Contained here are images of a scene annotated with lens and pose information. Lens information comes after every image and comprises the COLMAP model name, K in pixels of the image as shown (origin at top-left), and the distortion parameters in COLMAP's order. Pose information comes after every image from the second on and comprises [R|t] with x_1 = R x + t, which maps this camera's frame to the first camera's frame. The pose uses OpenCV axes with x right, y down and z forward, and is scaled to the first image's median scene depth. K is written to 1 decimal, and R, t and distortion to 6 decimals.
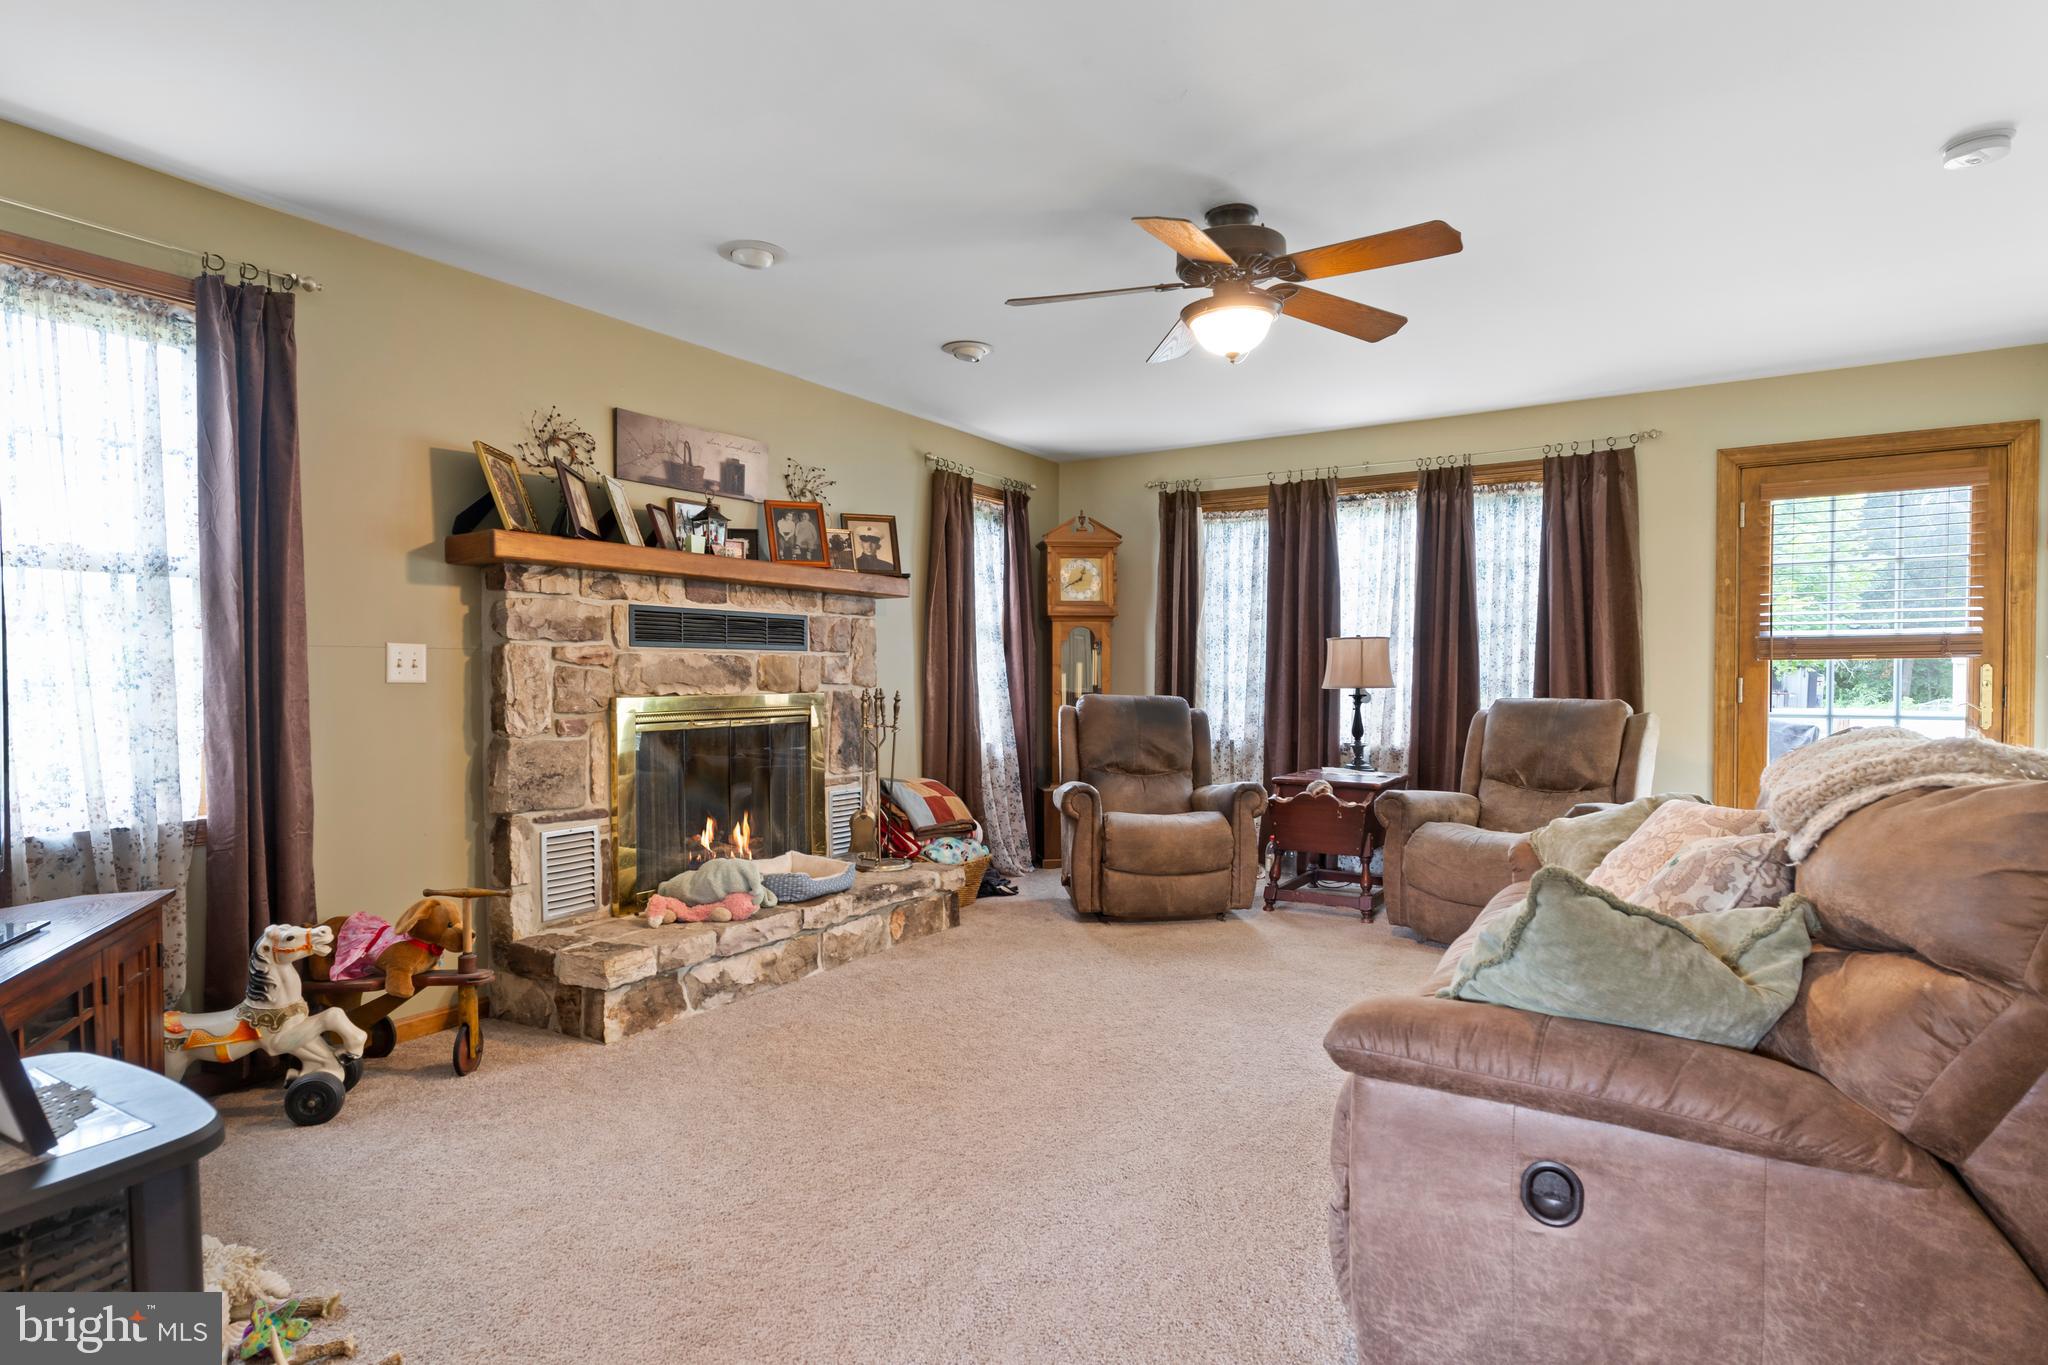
lens RADIAL K [[1076.1, 0, 1024.0], [0, 1076.1, 682.5], [0, 0, 1]] dist [0.000725, 0.000037]
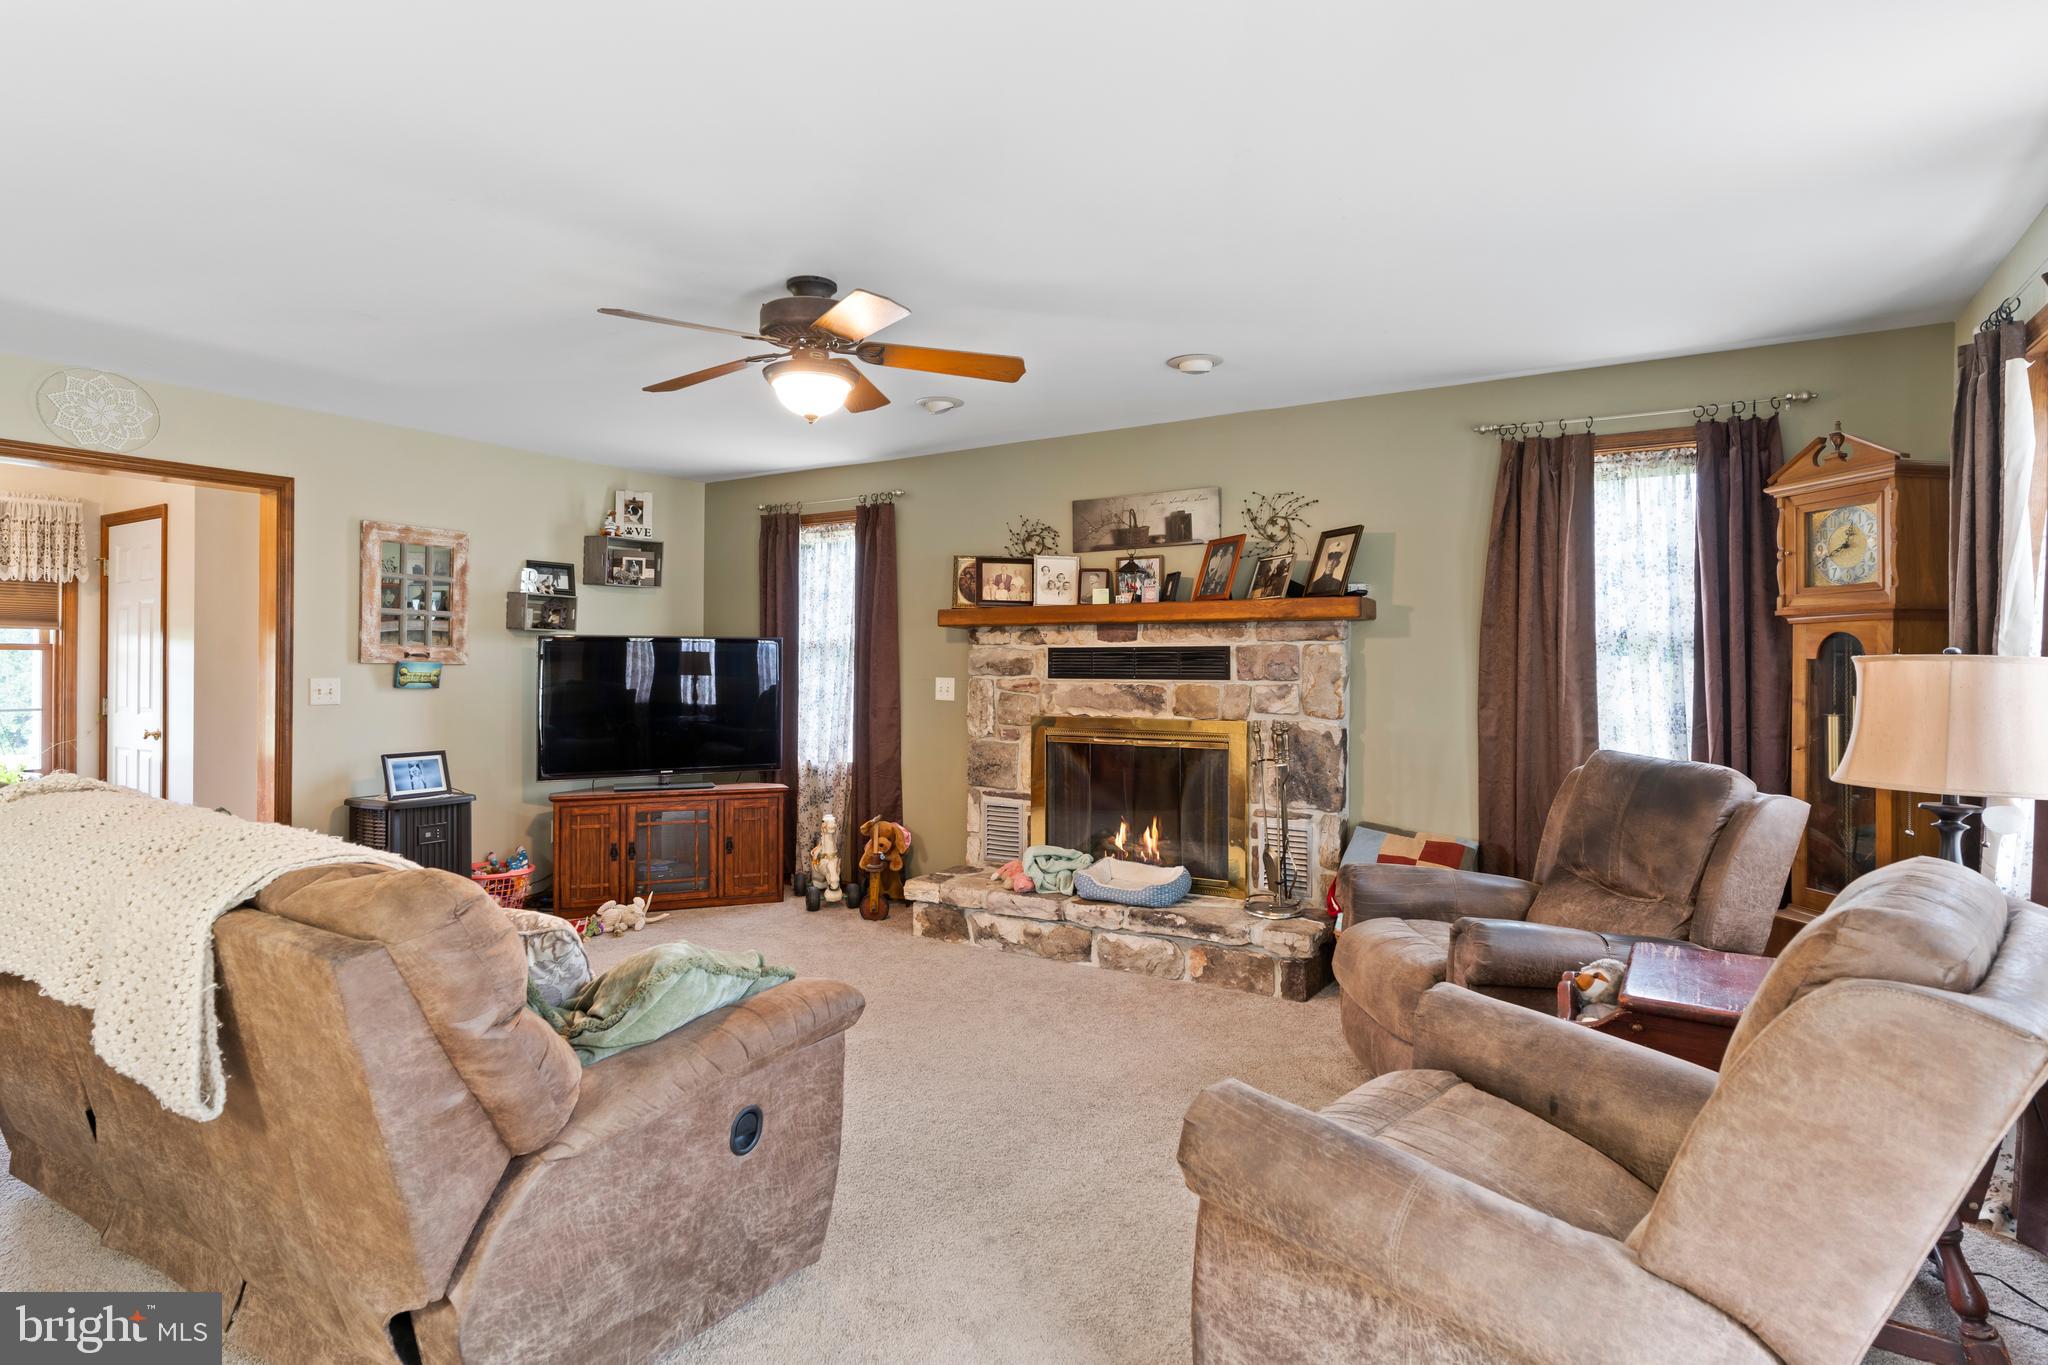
lens RADIAL K [[1051.9, 0, 1014.0], [0, 1051.9, 645.9], [0, 0, 1]] dist [-0.001365, -0.000216]
pose [[0.012447, -0.019285, -0.999737, 0.896754], [-0.010518, 0.999756, -0.019416, -0.044914], [0.999867, 0.010756, 0.012241, 0.872133]]
